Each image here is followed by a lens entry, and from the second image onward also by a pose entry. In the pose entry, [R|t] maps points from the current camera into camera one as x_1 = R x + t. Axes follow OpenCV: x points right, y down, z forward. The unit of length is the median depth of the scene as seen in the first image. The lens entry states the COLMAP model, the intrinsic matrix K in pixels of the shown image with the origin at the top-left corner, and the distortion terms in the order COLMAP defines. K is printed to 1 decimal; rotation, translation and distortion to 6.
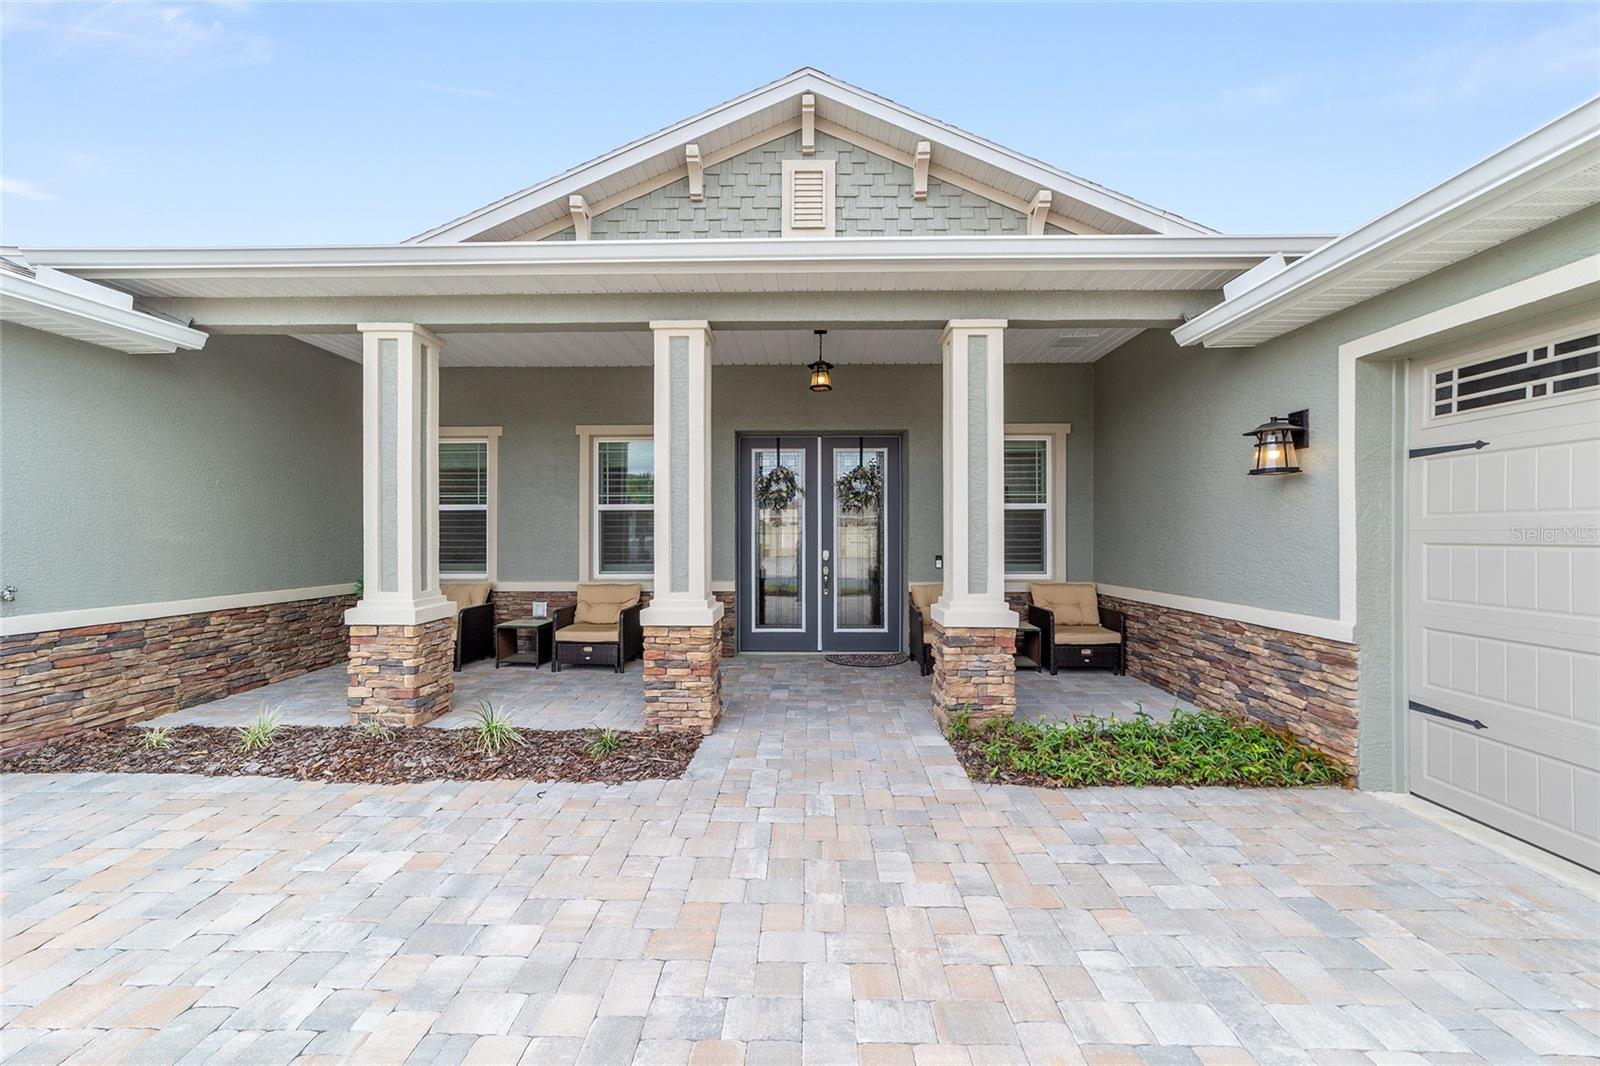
lens RADIAL K [[609.0, 0, 802.9], [0, 609.0, 533.8], [0, 0, 1]] dist [-0.002857, 0.000006]
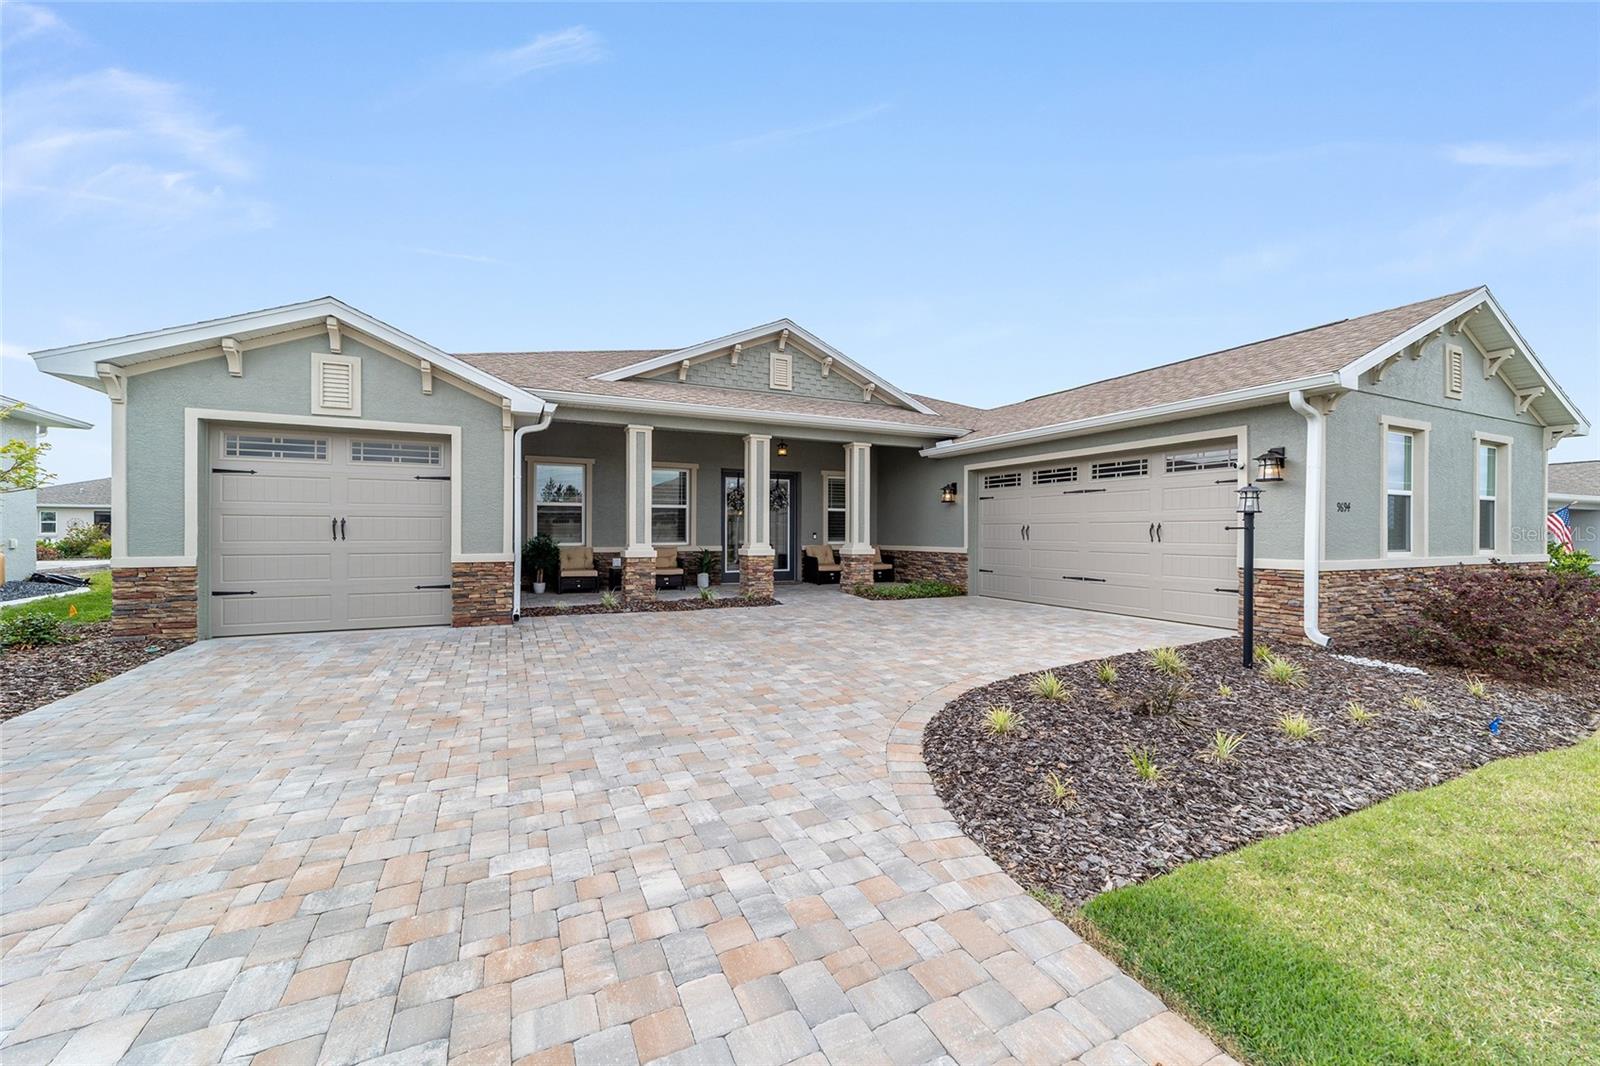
lens RADIAL K [[616.7, 0, 800.0], [0, 616.7, 533.0], [0, 0, 1]] dist [0.000122, 0.000151]
pose [[0.893307, 0.002316, 0.449441, -1.000100], [-0.003835, 0.999990, 0.002470, 0.040933], [-0.449431, -0.003931, 0.893307, -1.122731]]
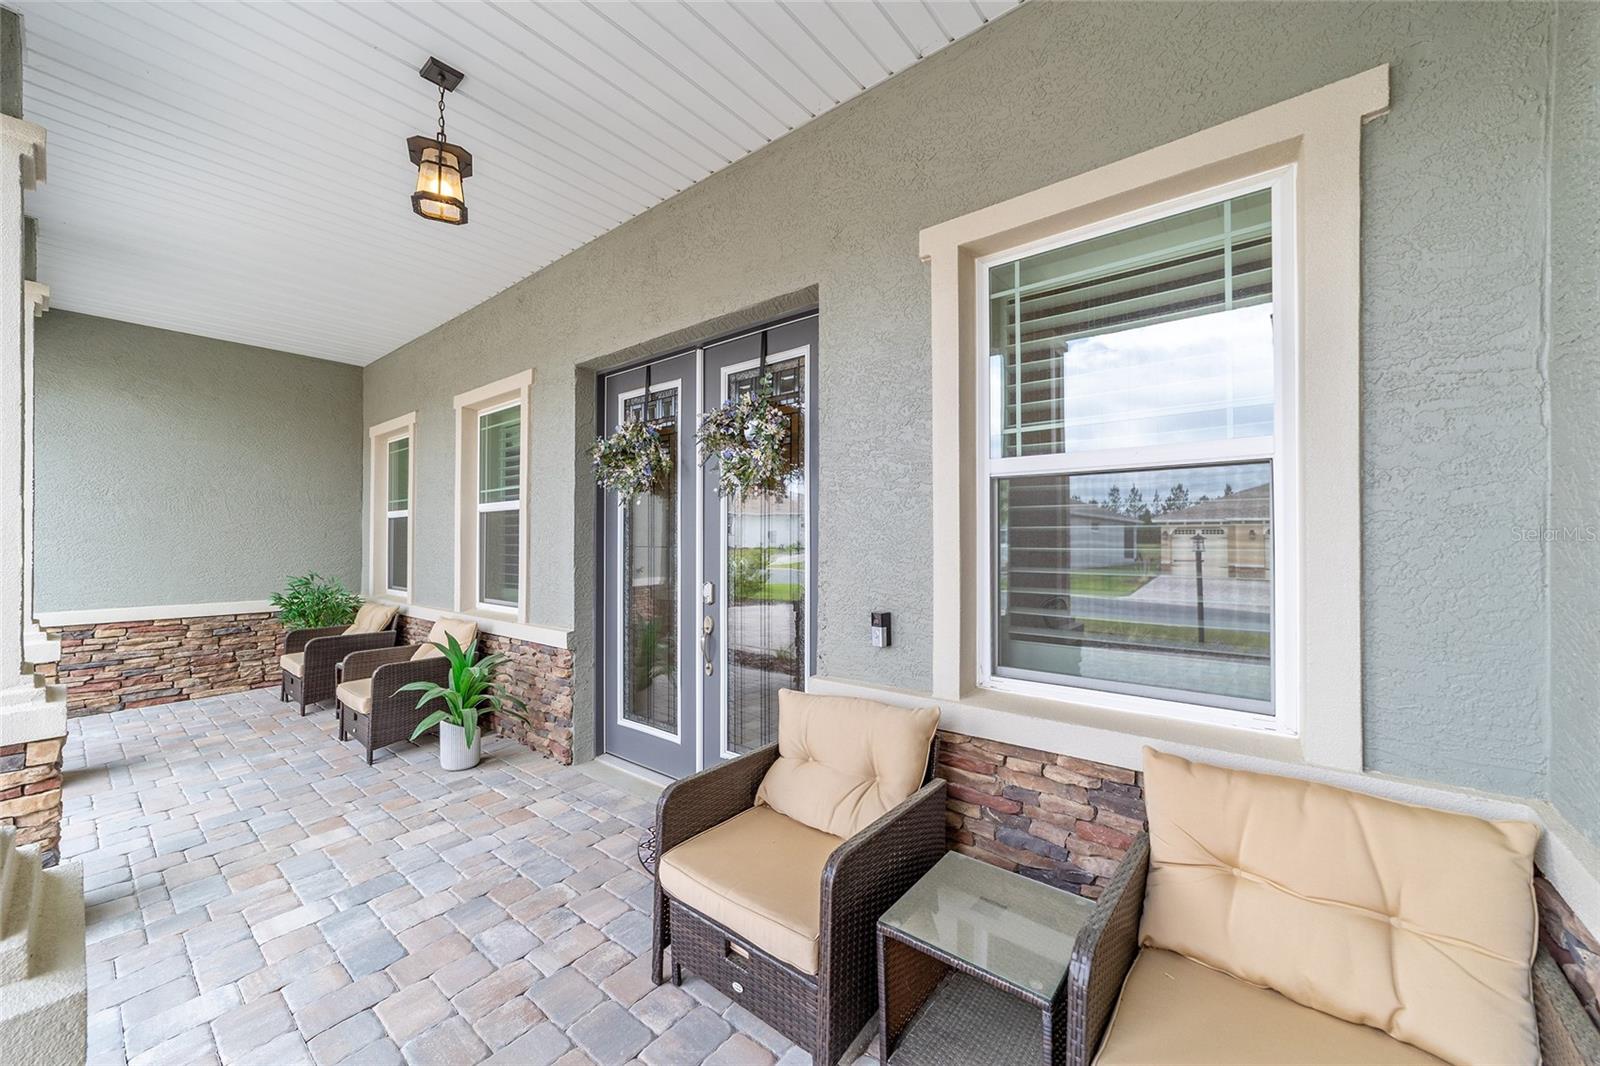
lens RADIAL K [[616.7, 0, 800.0], [0, 616.7, 533.0], [0, 0, 1]] dist [0.000122, 0.000151]
pose [[0.779823, -0.005754, -0.625974, 0.538930], [0.001610, 0.999973, -0.007186, -0.011511], [0.625998, 0.004596, 0.779811, 0.901958]]
